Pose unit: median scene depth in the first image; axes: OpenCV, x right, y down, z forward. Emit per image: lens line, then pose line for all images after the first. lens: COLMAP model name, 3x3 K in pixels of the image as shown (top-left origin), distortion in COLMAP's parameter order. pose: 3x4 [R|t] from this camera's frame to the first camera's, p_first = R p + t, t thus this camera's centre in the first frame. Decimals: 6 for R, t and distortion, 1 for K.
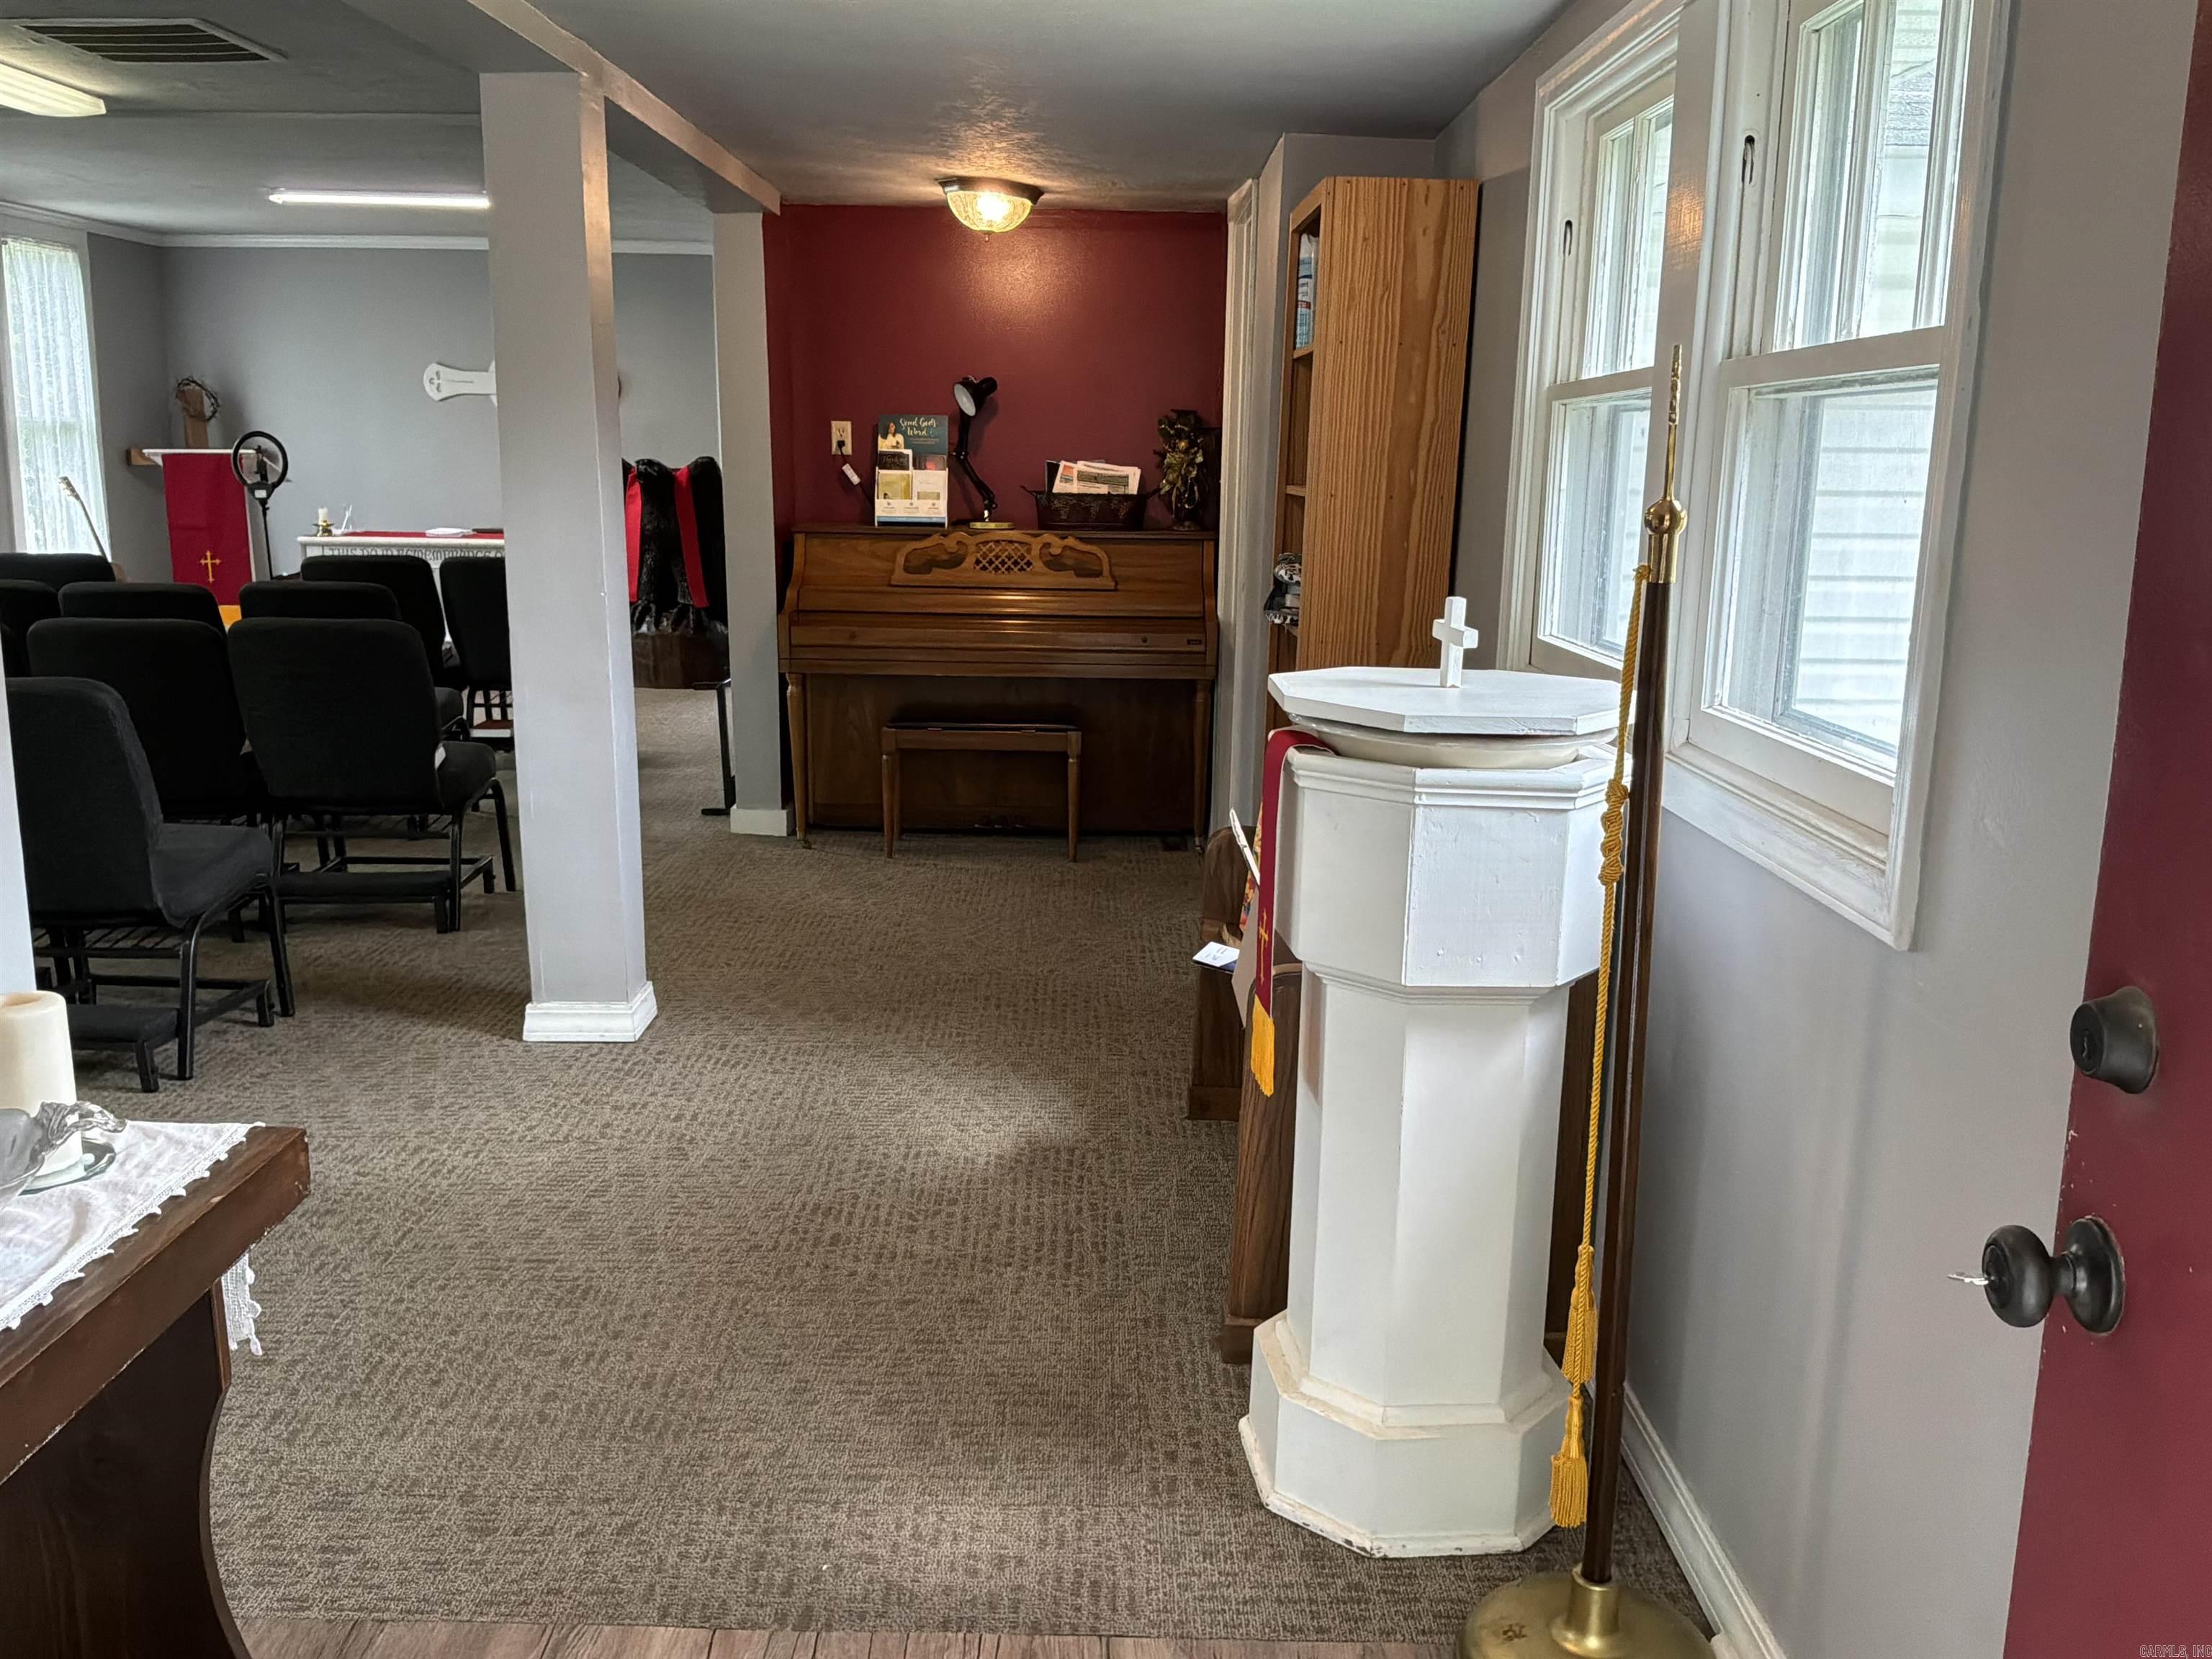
lens RADIAL K [[1829.1, 0, 1106.0], [0, 1829.1, 829.5], [0, 0, 1]] dist [0.157178, -0.341617]
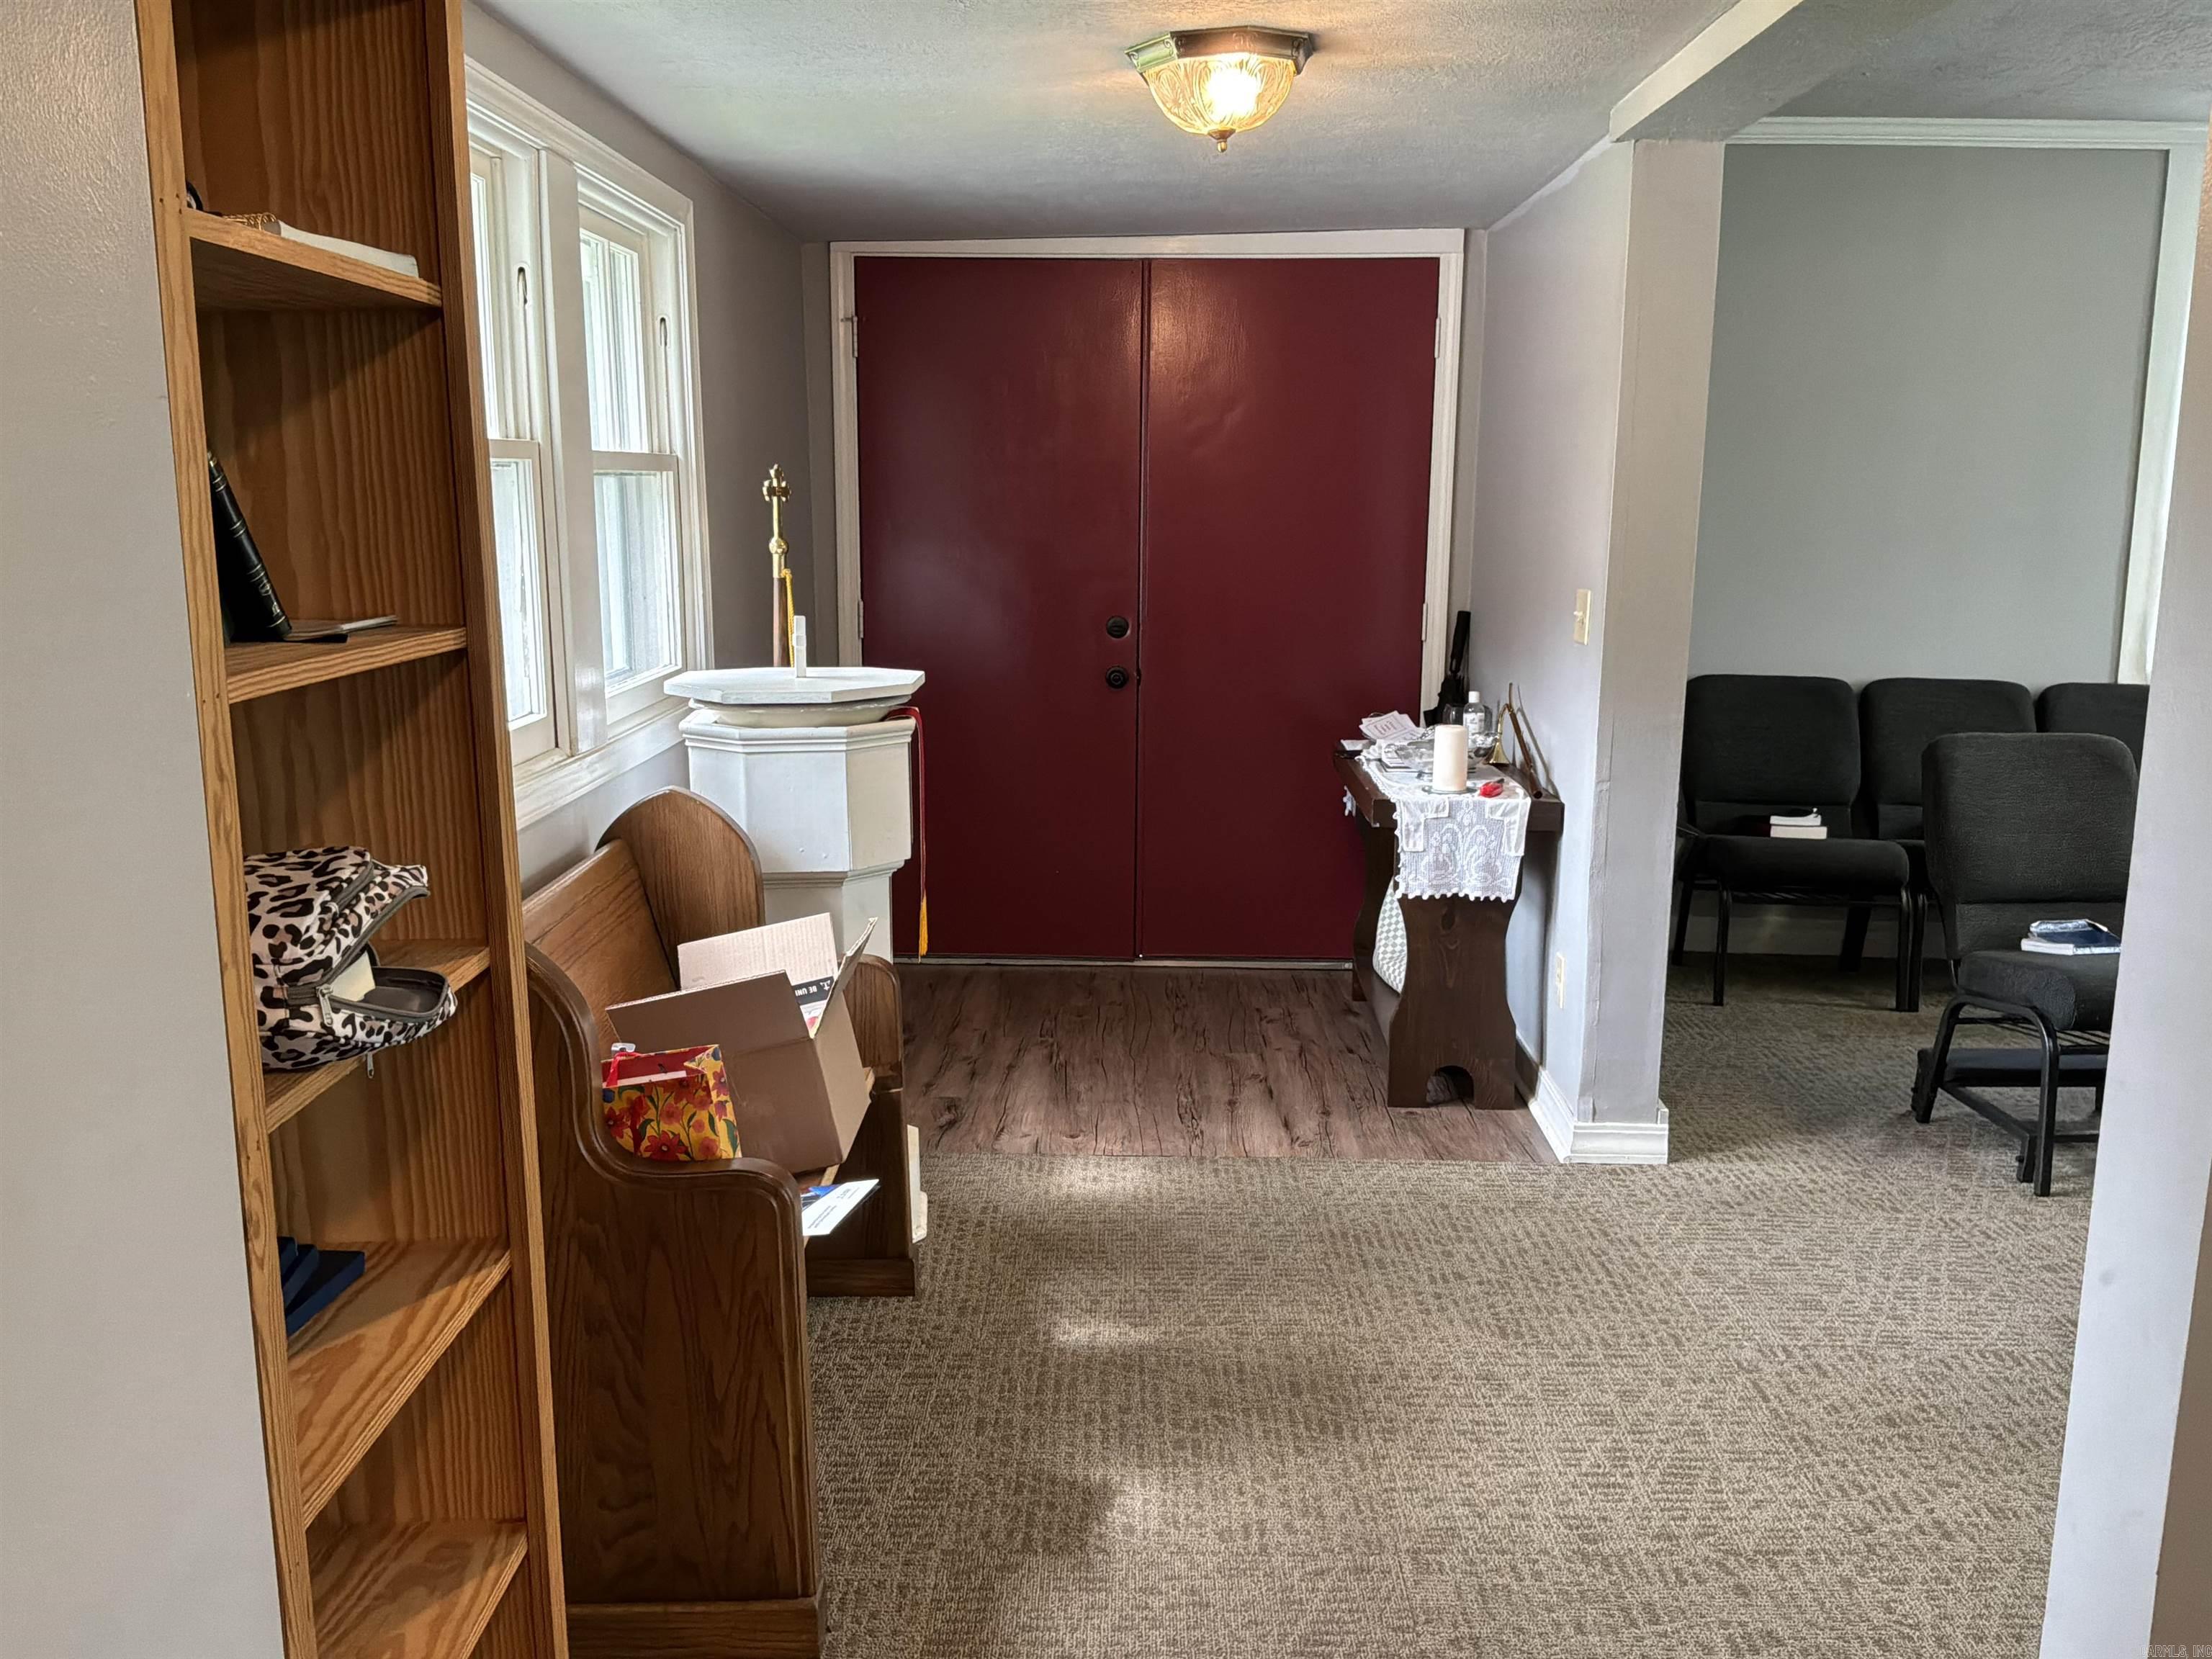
lens RADIAL K [[1829.1, 0, 1106.0], [0, 1829.1, 829.5], [0, 0, 1]] dist [0.157178, -0.341617]
pose [[-0.999667, -0.021763, 0.013843, -0.058498], [-0.014974, 0.926682, 0.375547, -0.374299], [-0.021001, 0.375215, -0.926700, 1.729885]]
